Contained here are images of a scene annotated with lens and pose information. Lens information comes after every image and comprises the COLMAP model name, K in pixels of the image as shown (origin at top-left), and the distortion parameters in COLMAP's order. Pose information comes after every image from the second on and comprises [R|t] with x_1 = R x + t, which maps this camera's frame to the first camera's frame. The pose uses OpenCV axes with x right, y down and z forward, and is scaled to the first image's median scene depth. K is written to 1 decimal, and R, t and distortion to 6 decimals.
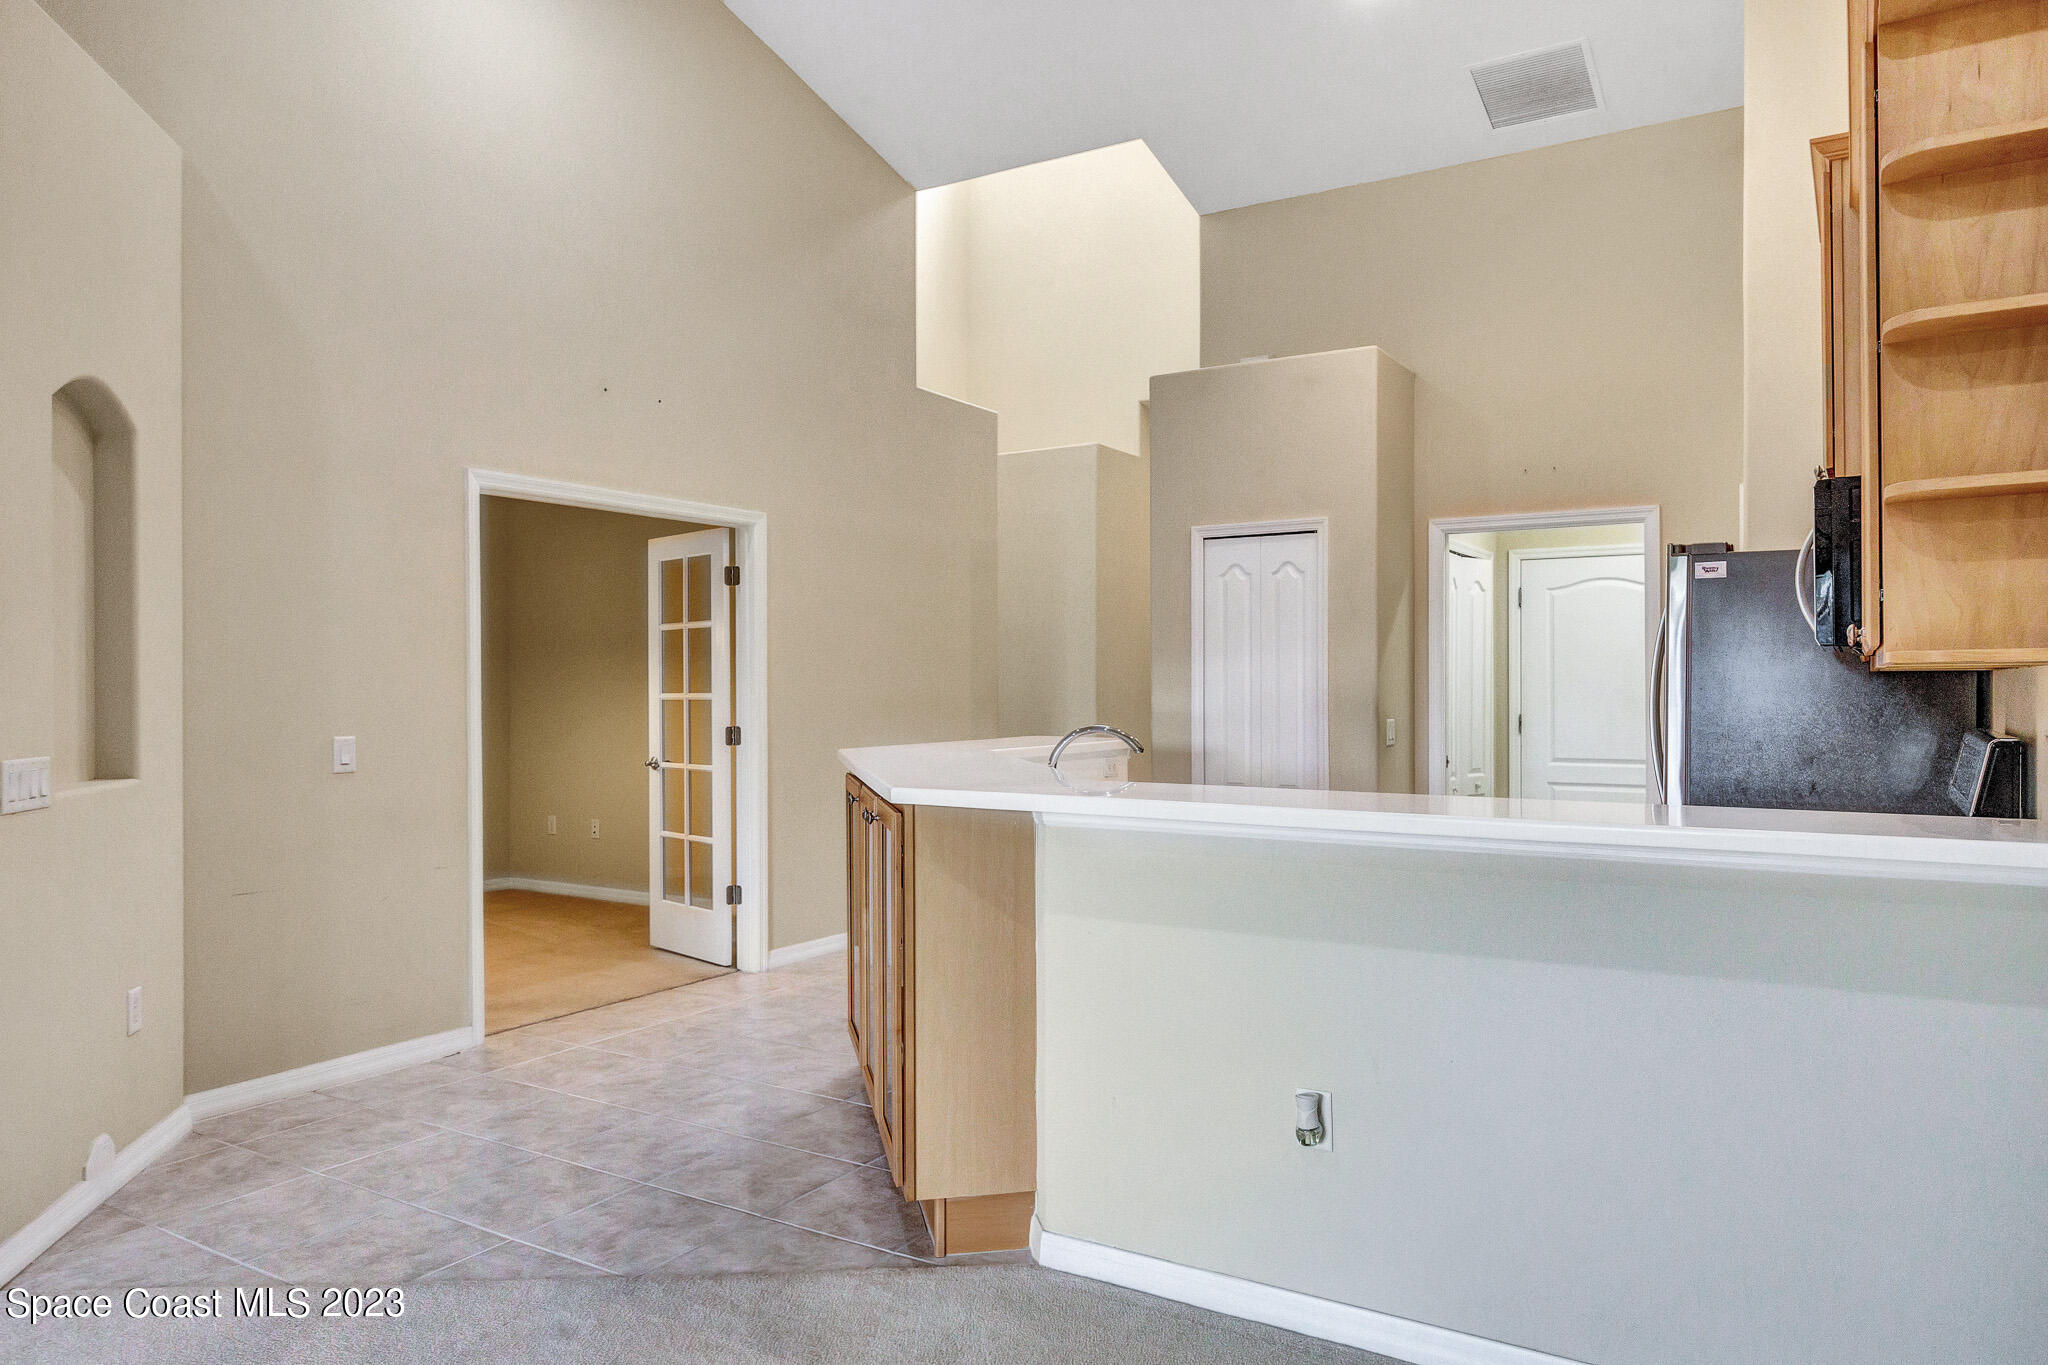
lens RADIAL K [[1311.8, 0, 1017.0], [0, 1311.8, 685.8], [0, 0, 1]] dist [-0.009686, 0.002353]
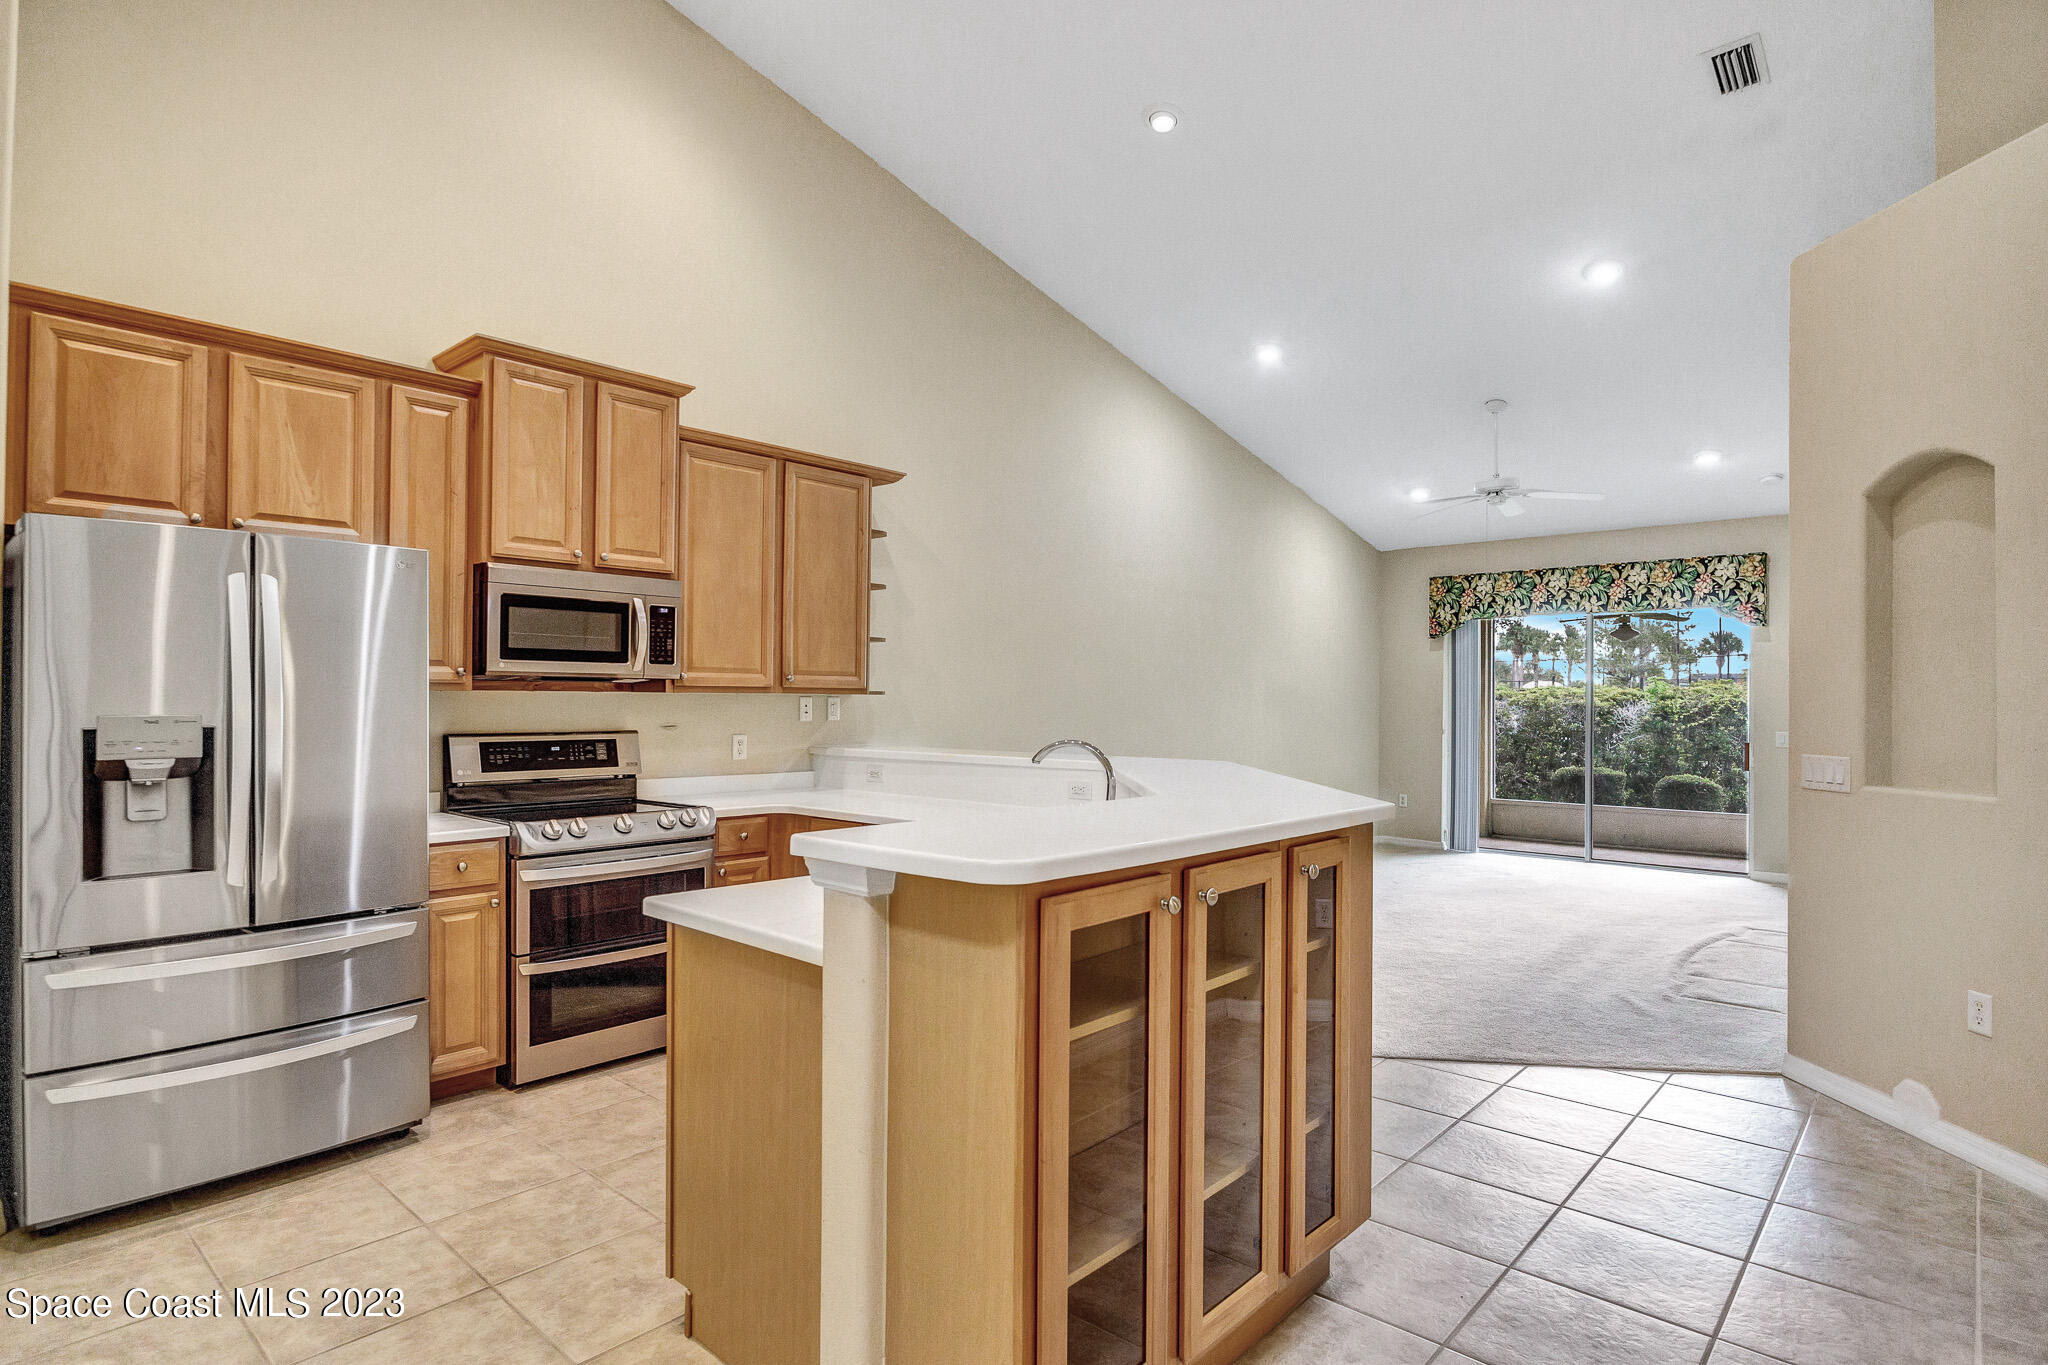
lens RADIAL K [[1077.7, 0, 1032.5], [0, 1077.7, 693.3], [0, 0, 1]] dist [-0.013619, 0.000460]
pose [[-0.987503, -0.001956, 0.157587, -0.026862], [-0.003208, 0.999965, -0.007688, -0.002073], [-0.157566, -0.008098, -0.987475, 1.179676]]
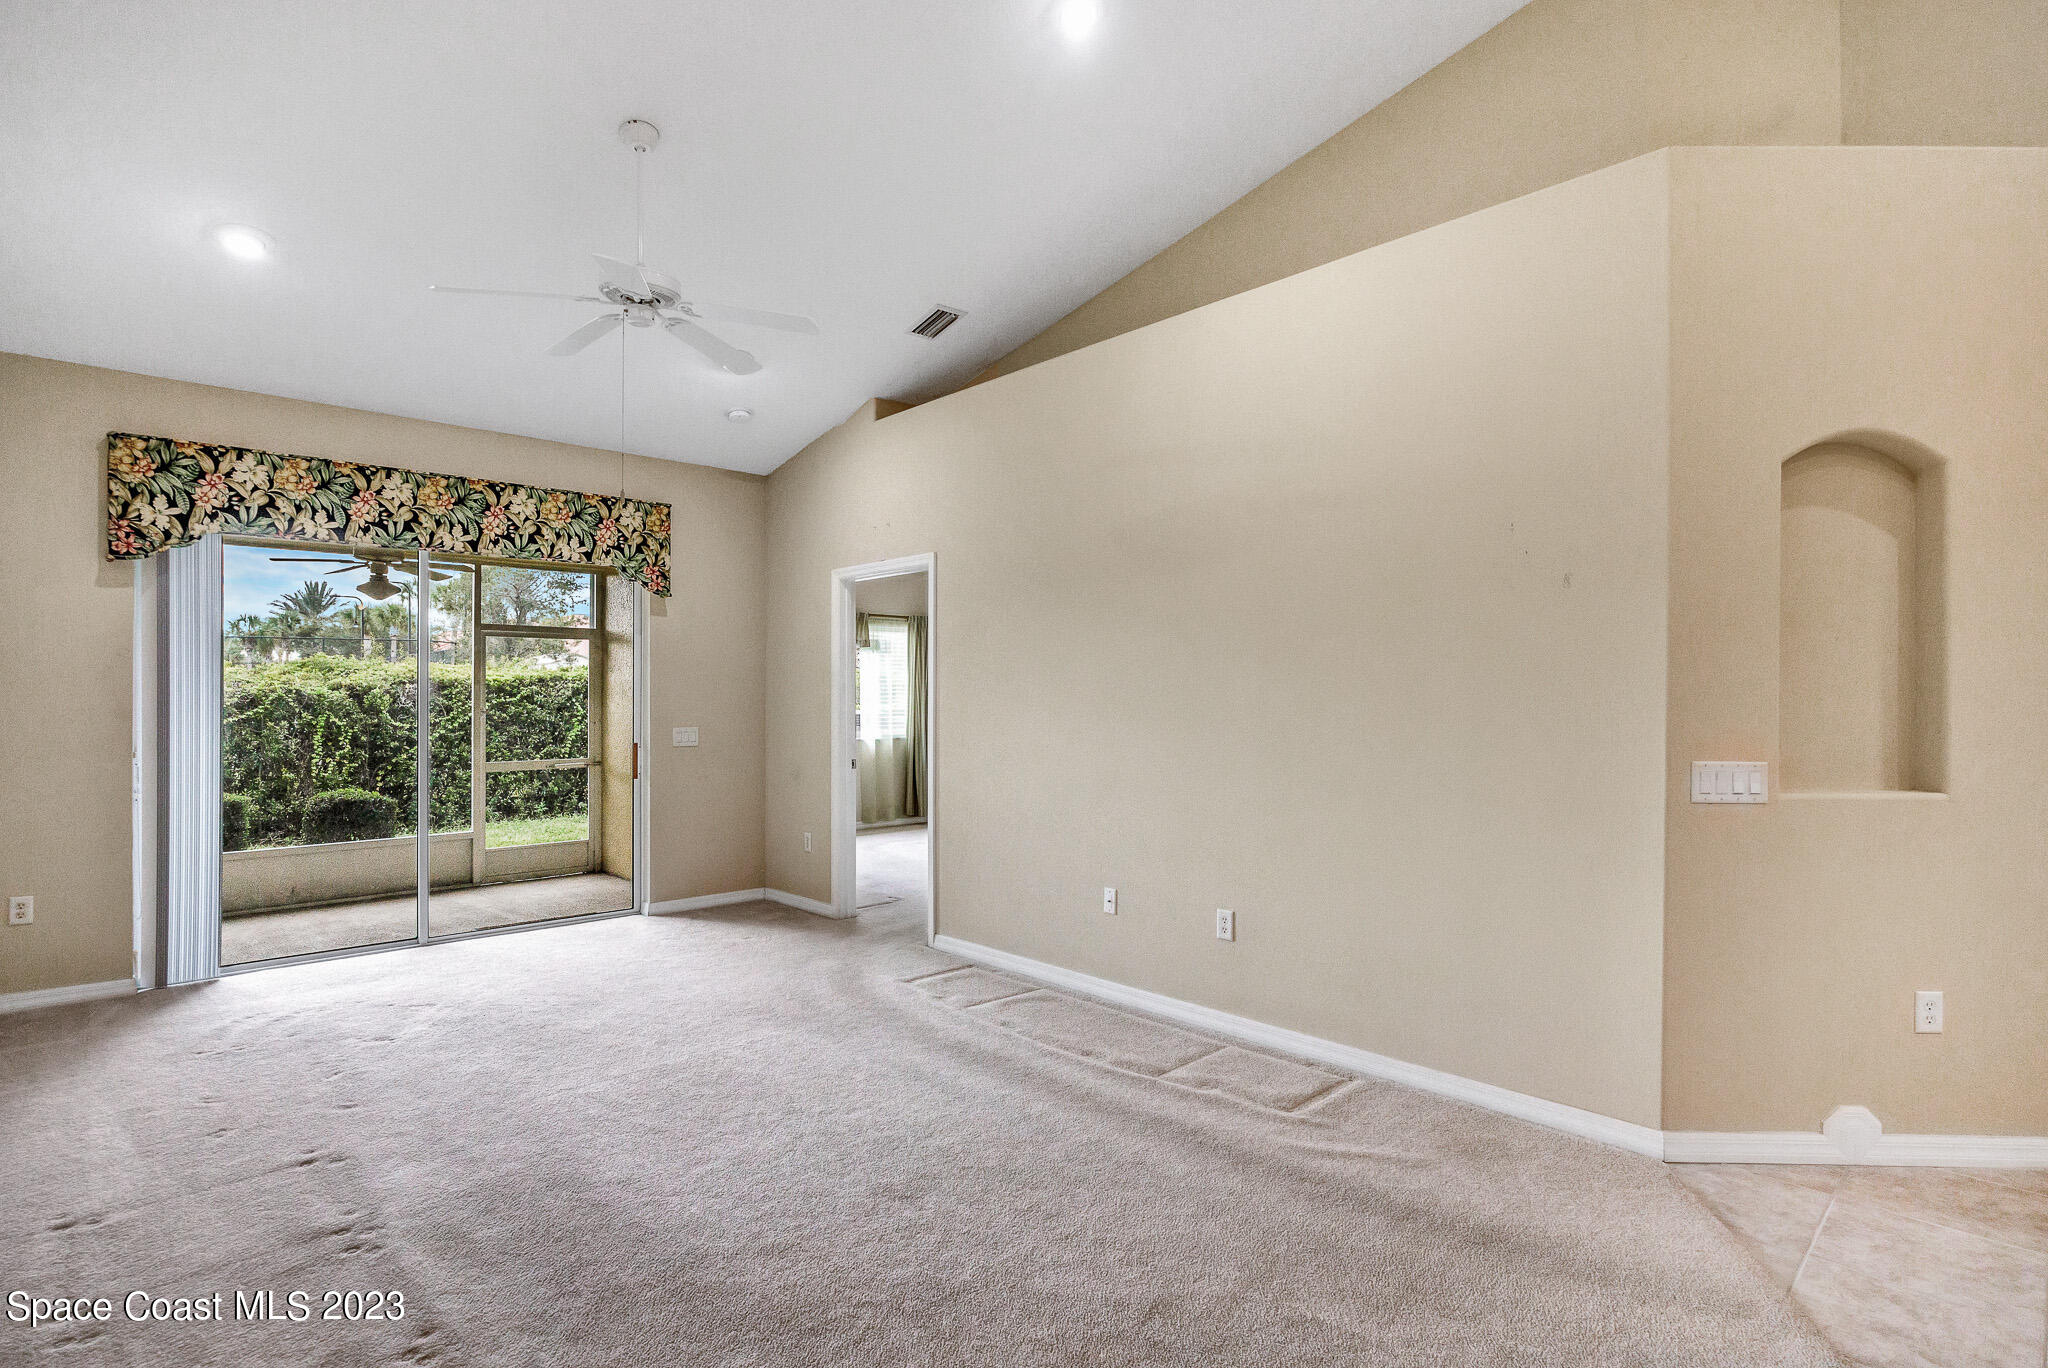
lens RADIAL K [[986.3, 0, 1016.8], [0, 986.3, 698.2], [0, 0, 1]] dist [-0.014996, 0.001959]
pose [[-0.244200, 0.007515, -0.969696, 0.157572], [-0.000816, 0.999968, 0.007955, -0.005760], [0.969724, 0.002734, -0.244186, 0.284776]]
